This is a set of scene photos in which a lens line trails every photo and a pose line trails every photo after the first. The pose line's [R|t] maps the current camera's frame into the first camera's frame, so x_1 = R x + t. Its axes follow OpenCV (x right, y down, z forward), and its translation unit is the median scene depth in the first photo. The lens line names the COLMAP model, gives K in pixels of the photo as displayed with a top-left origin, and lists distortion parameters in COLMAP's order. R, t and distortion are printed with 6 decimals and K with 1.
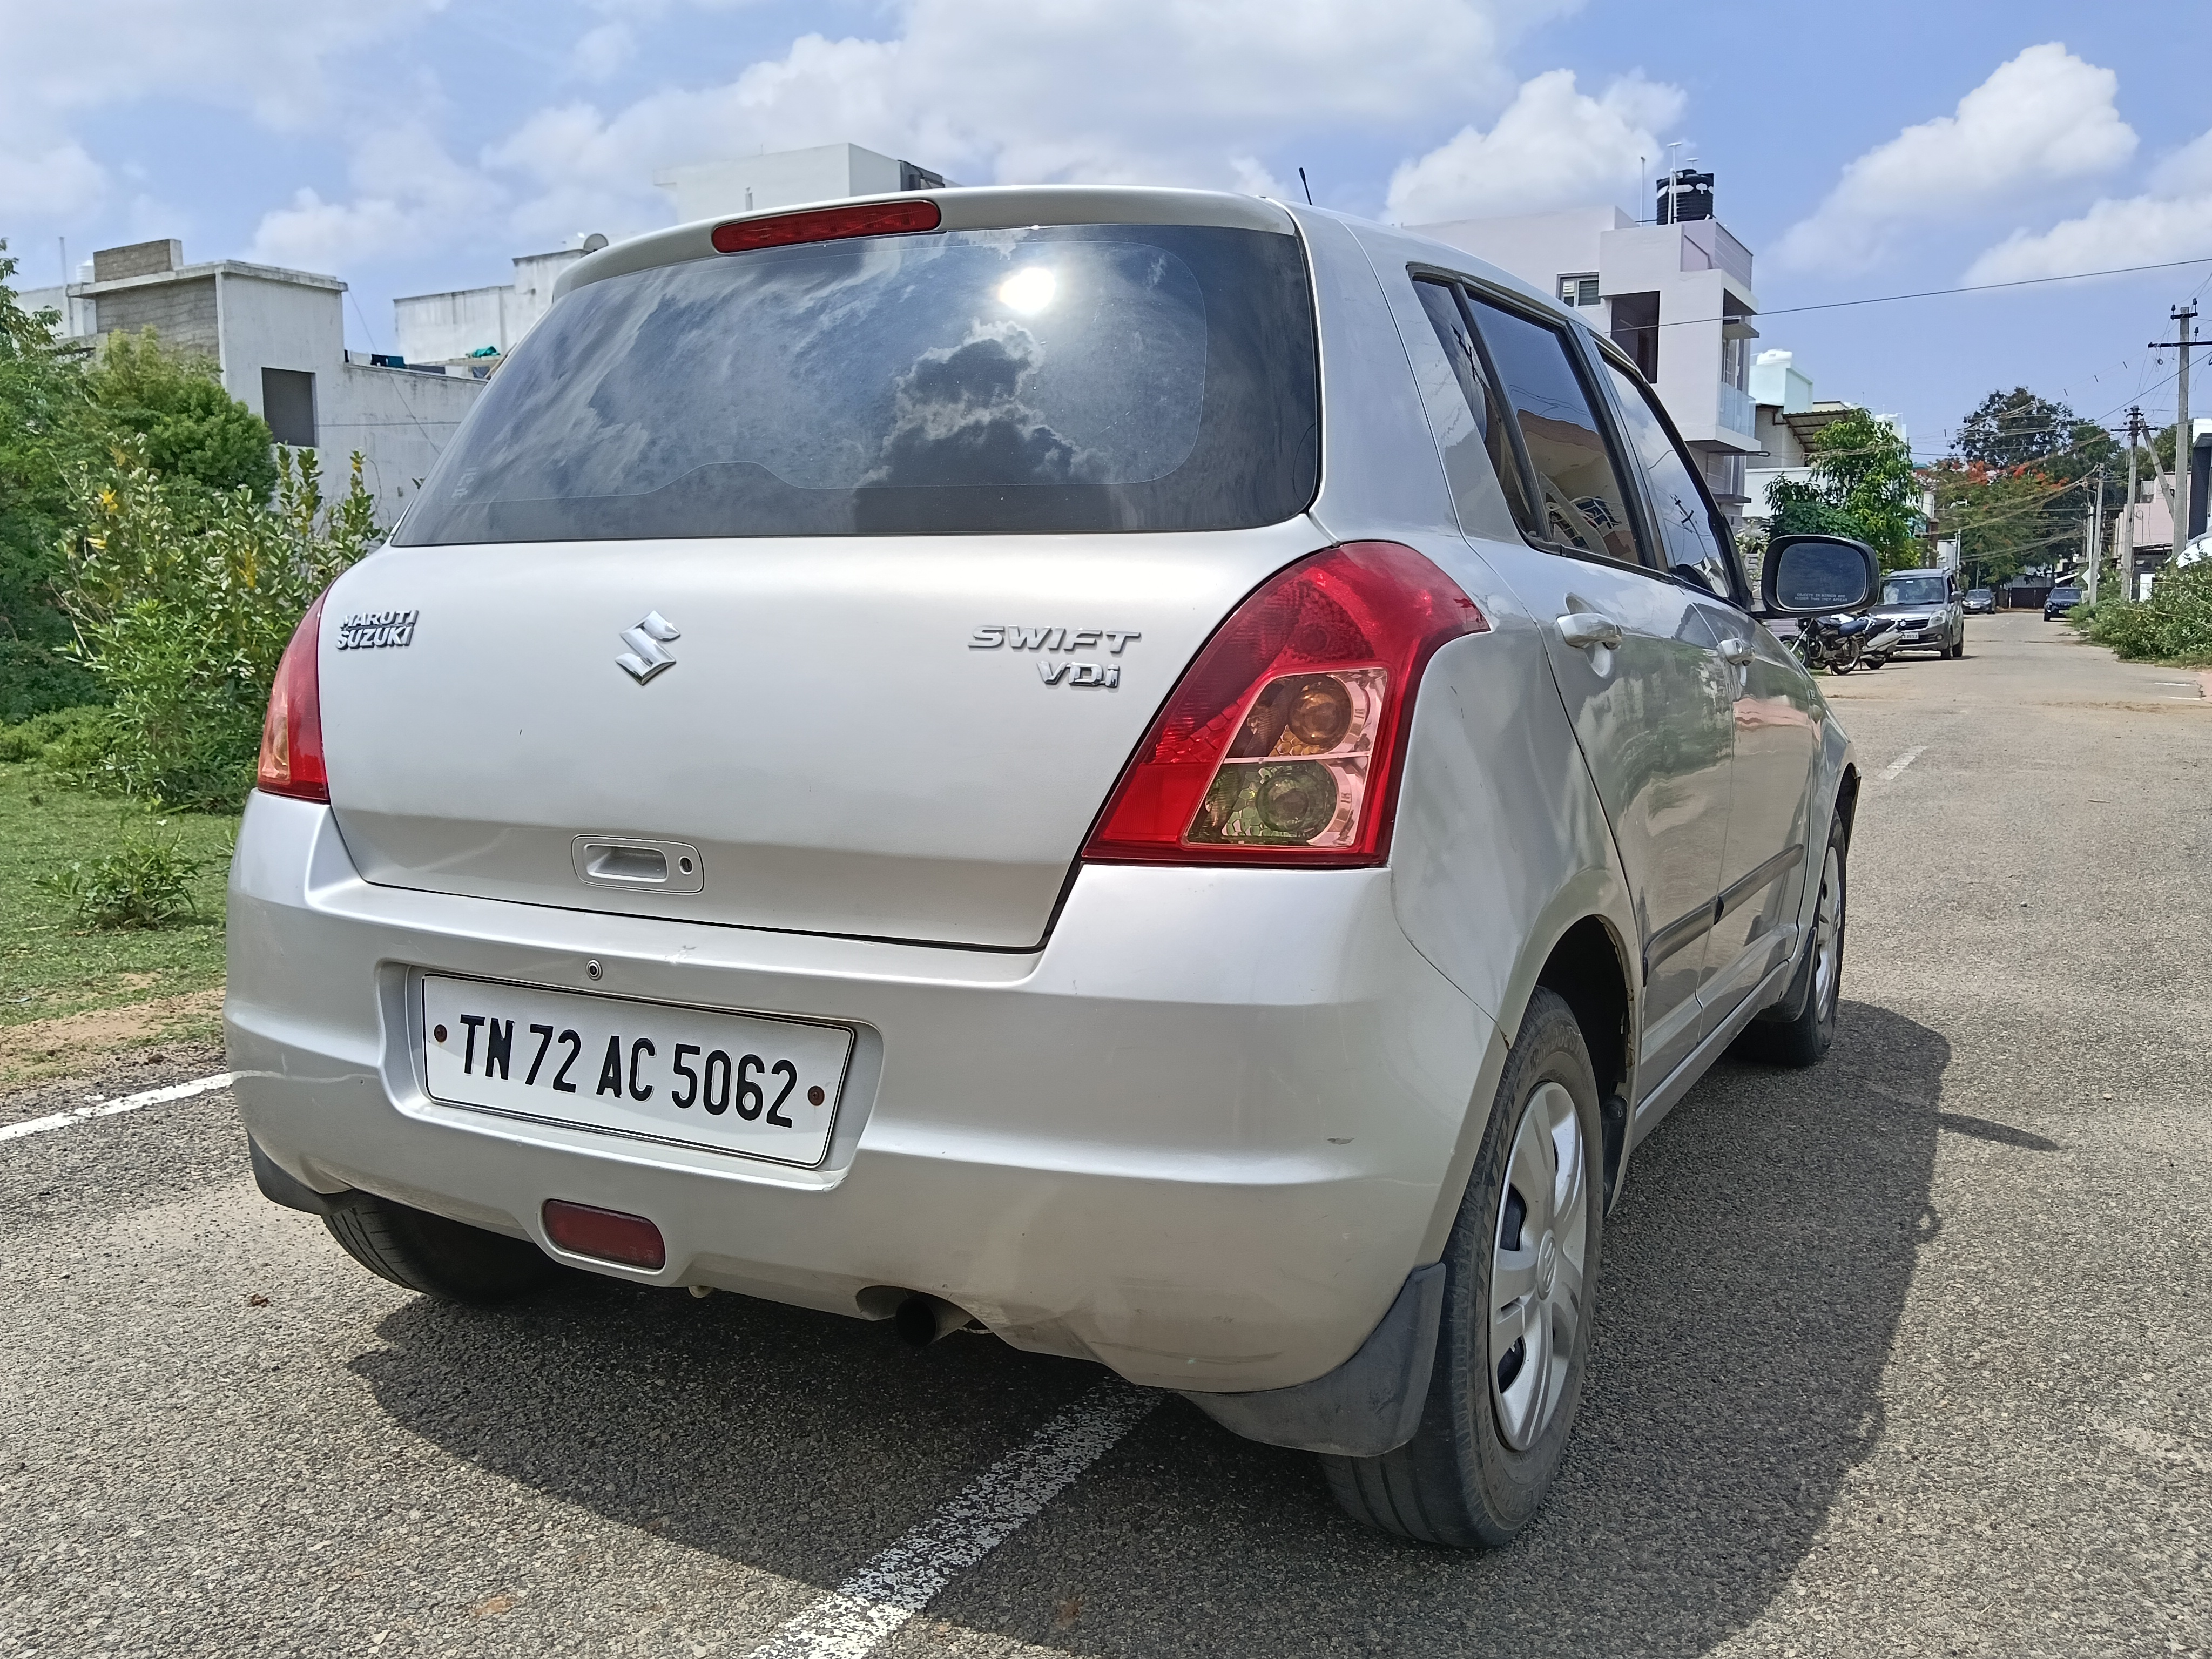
lens RADIAL K [[1836.2, 0, 1097.8], [0, 1836.2, 831.8], [0, 0, 1]] dist [0.028903, -0.088830]
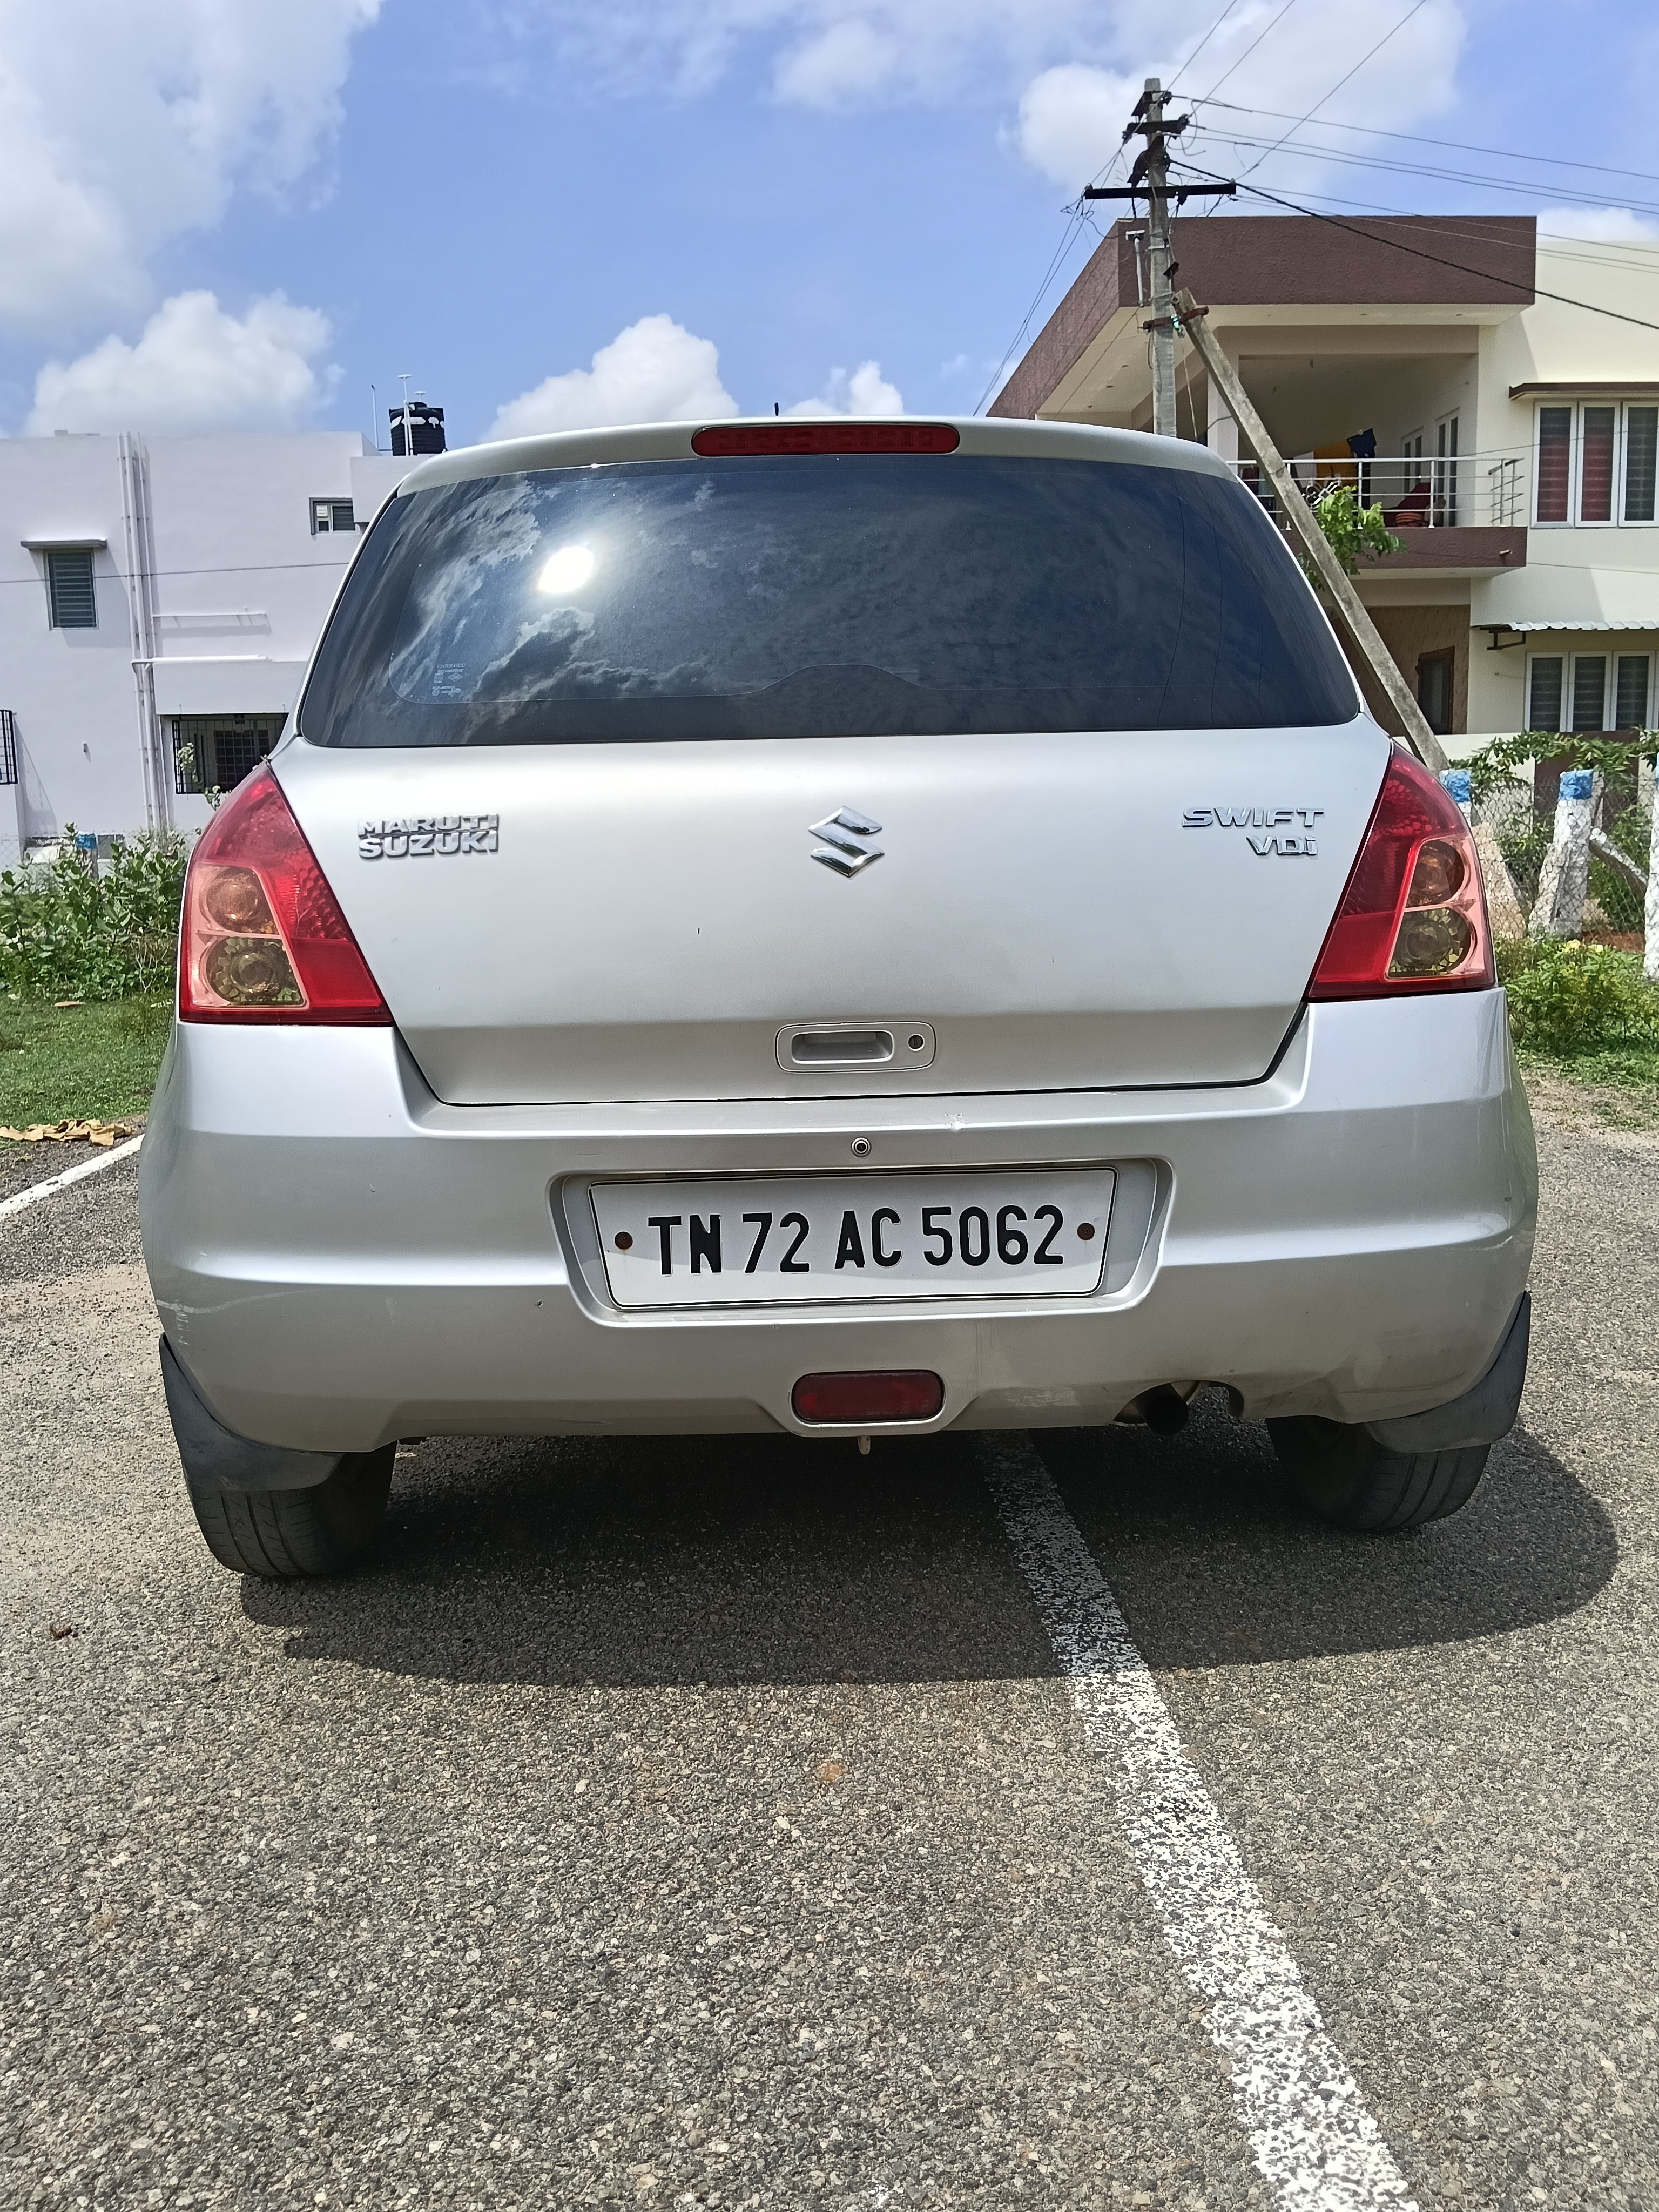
lens RADIAL K [[1836.2, 0, 811.9], [0, 1836.2, 1106.7], [0, 0, 1]] dist [0.028903, -0.088830]
pose [[0.852466, -0.096344, 0.513828, -0.804265], [0.083589, 0.995346, 0.047950, 0.000300], [-0.516056, 0.002075, 0.856552, 0.116487]]
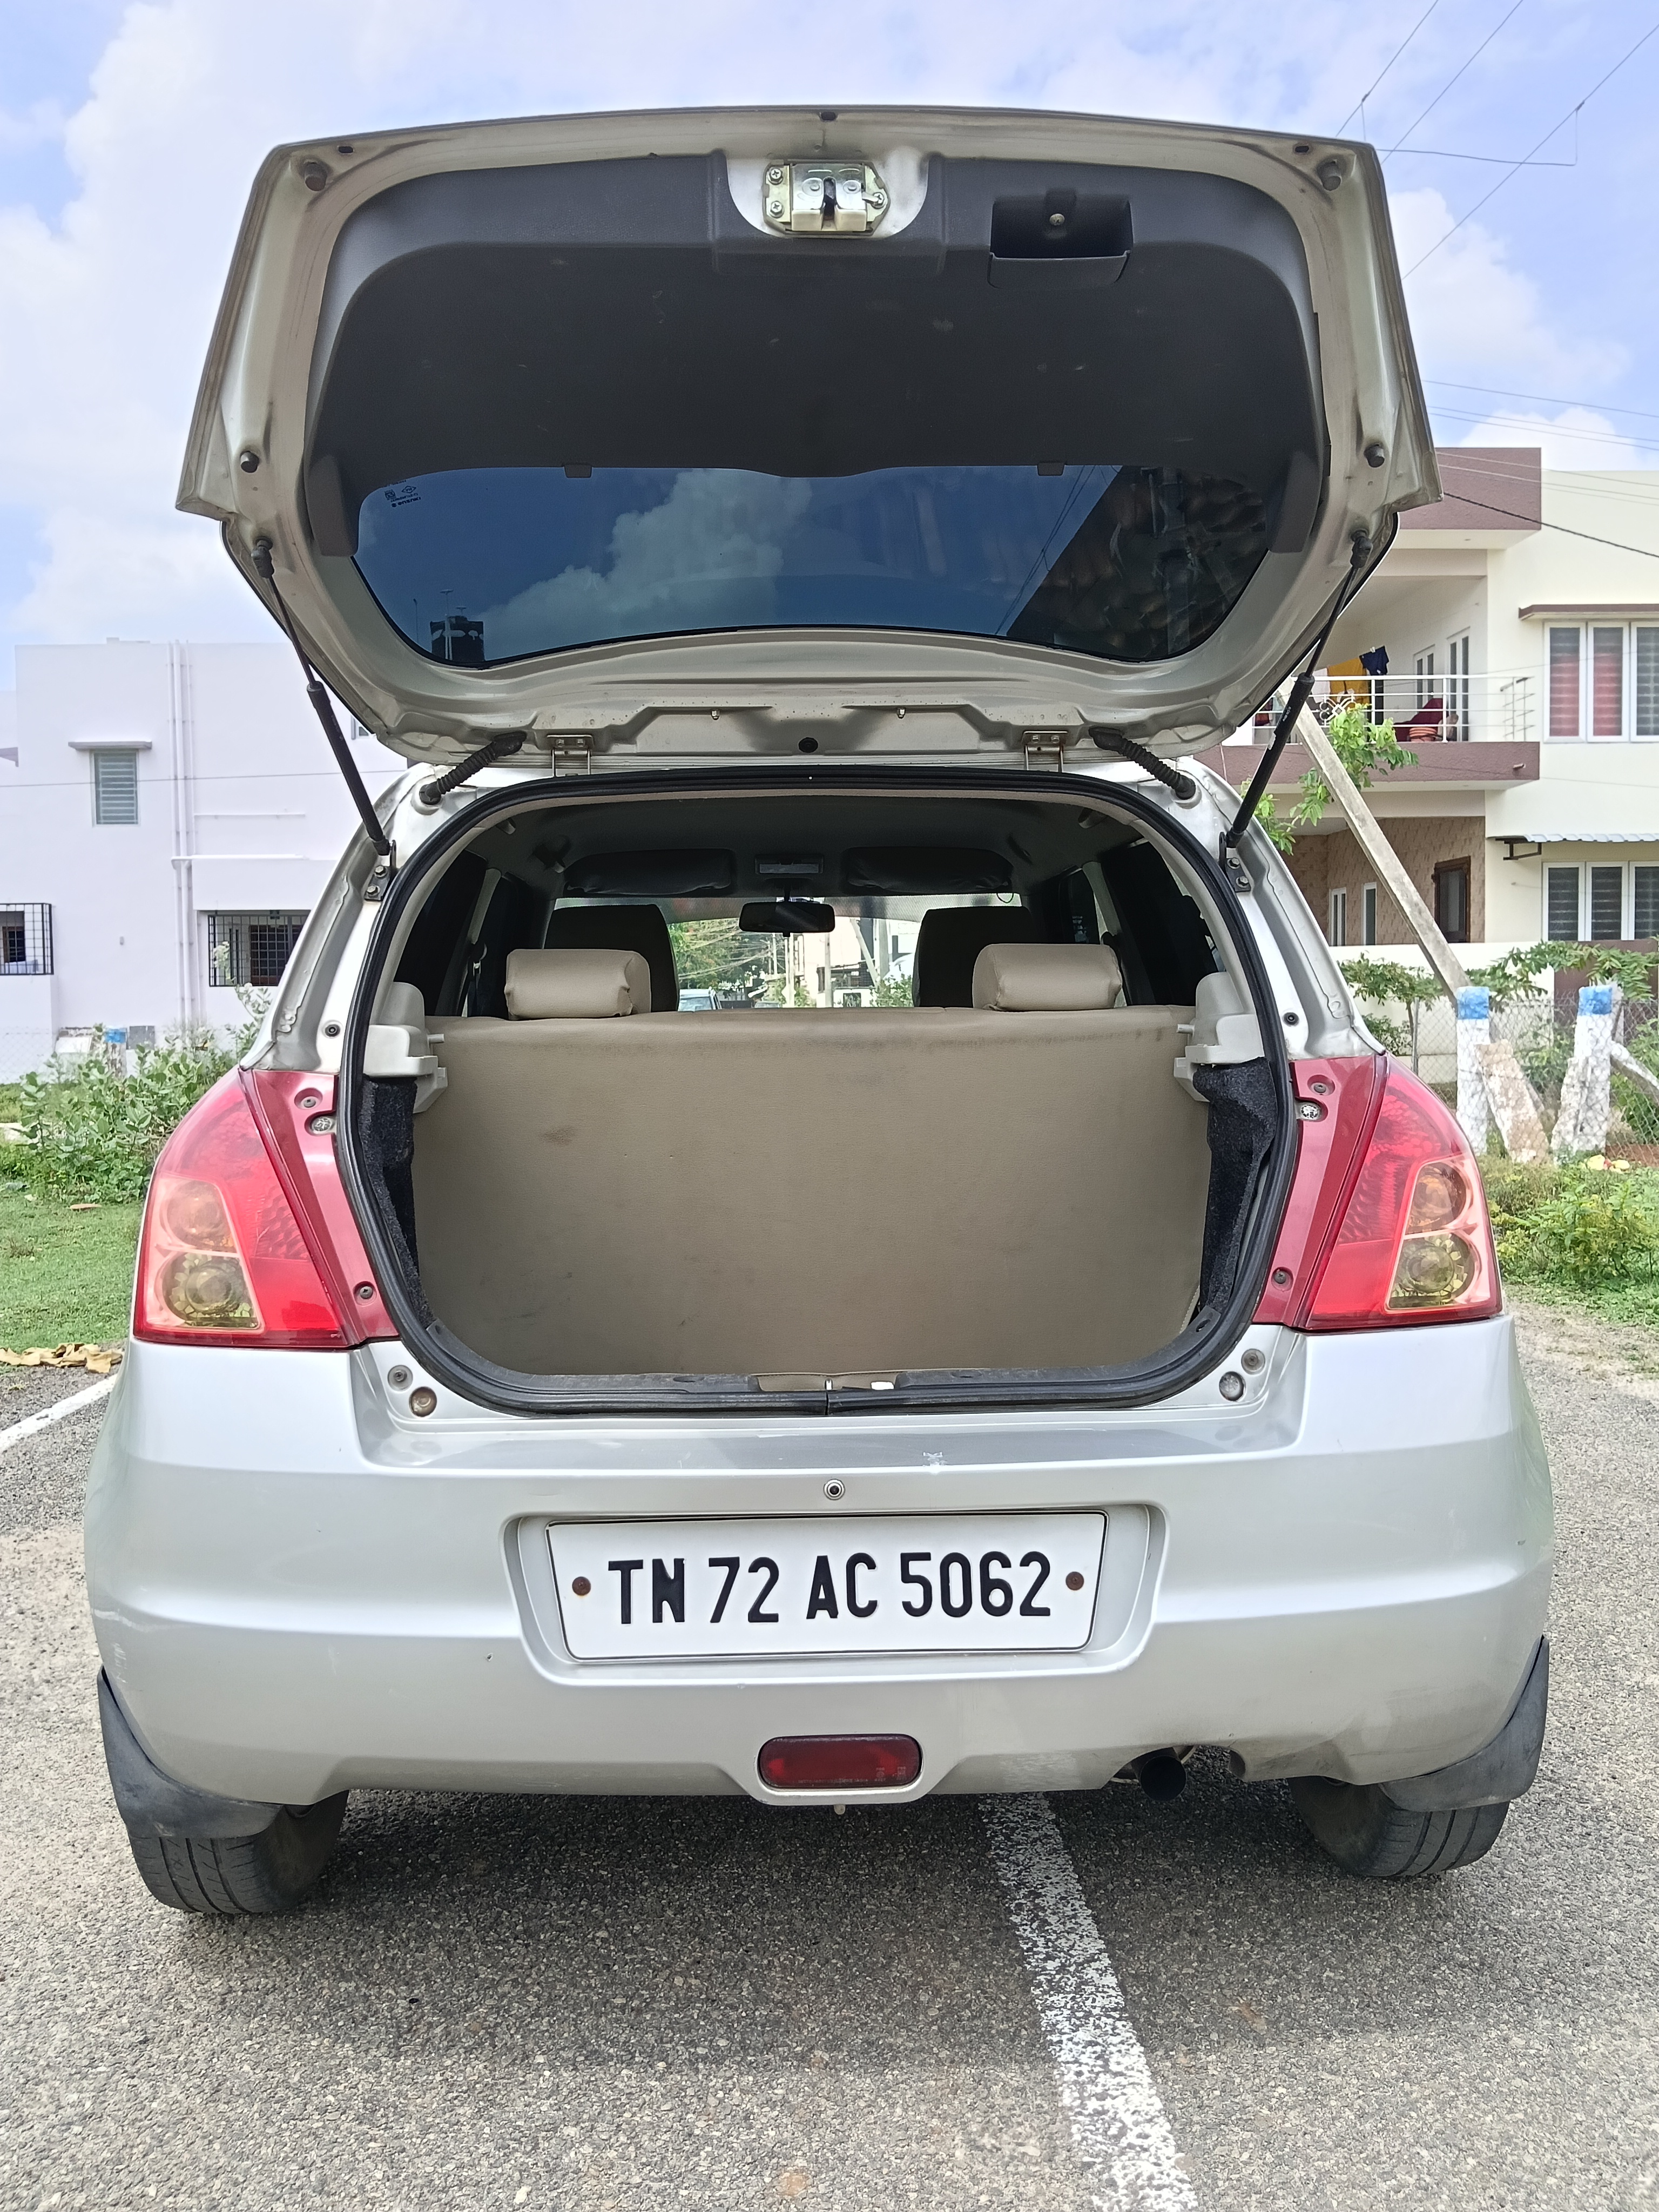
lens RADIAL K [[1836.2, 0, 812.0], [0, 1836.2, 1104.0], [0, 0, 1]] dist [0.028903, -0.088830]
pose [[0.859922, -0.034811, 0.509238, -0.755703], [0.073299, 0.995753, -0.055707, -0.075637], [-0.505136, 0.085230, 0.858821, 0.132361]]
